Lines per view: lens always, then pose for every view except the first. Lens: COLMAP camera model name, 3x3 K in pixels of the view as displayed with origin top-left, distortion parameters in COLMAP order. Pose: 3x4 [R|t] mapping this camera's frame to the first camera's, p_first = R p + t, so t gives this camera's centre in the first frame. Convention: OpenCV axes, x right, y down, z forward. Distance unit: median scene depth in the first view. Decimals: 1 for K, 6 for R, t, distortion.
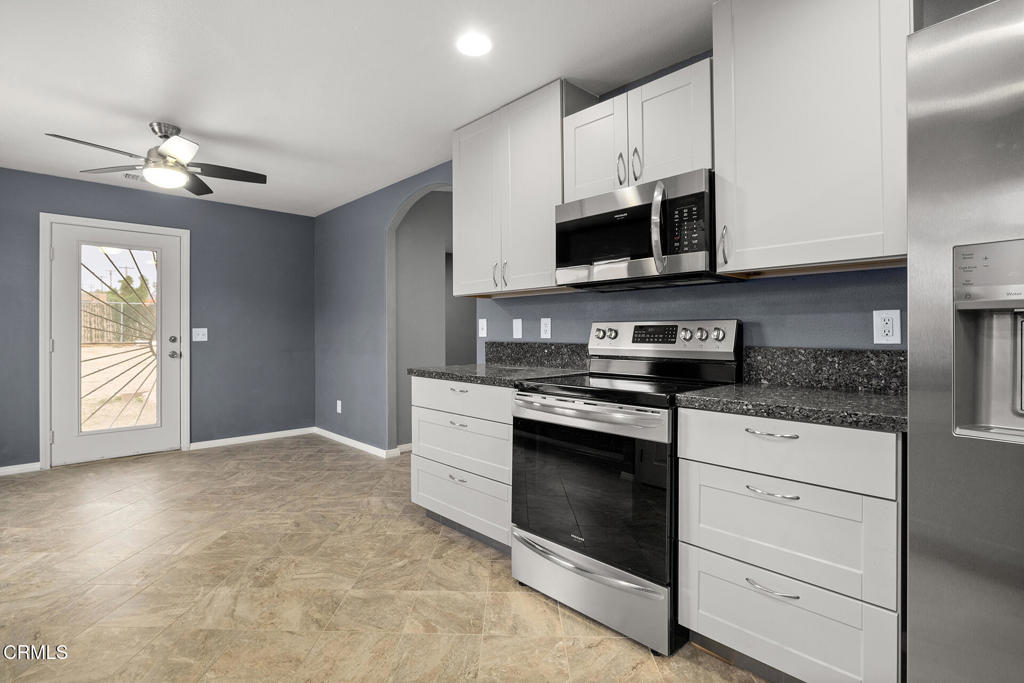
lens RADIAL K [[504.4, 0, 509.6], [0, 504.4, 333.6], [0, 0, 1]] dist [-0.003044, -0.000306]
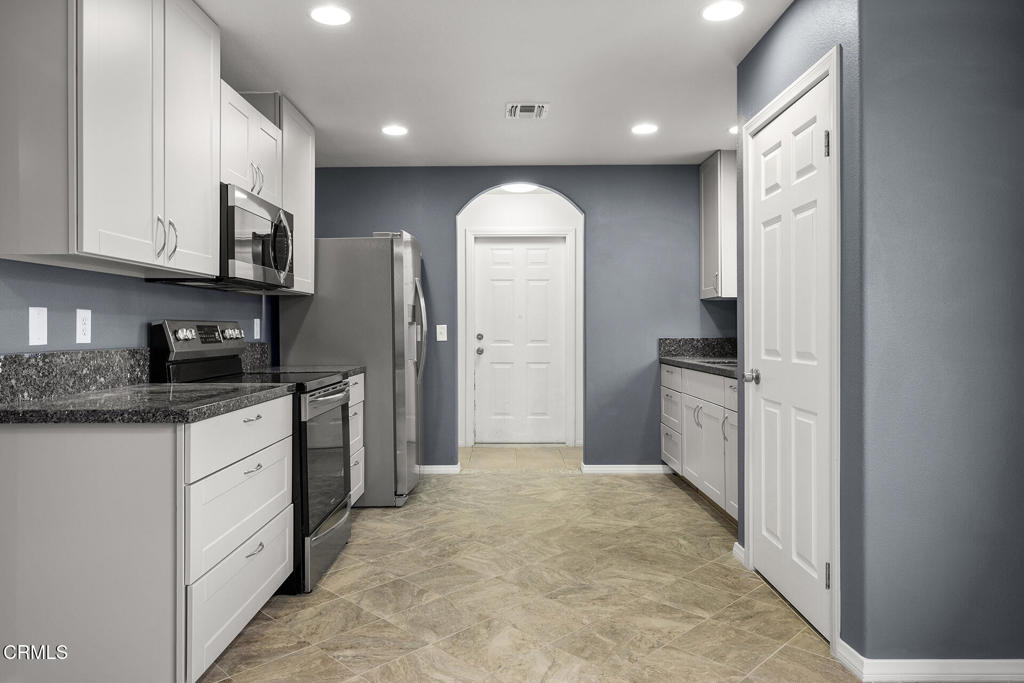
lens RADIAL K [[676.8, 0, 511.2], [0, 676.8, 336.8], [0, 0, 1]] dist [-0.000786, -0.000297]
pose [[-0.737975, -0.002619, 0.674823, -1.189277], [0.006757, 0.999914, 0.011271, -0.005561], [-0.674794, 0.012877, -0.737894, 1.766905]]
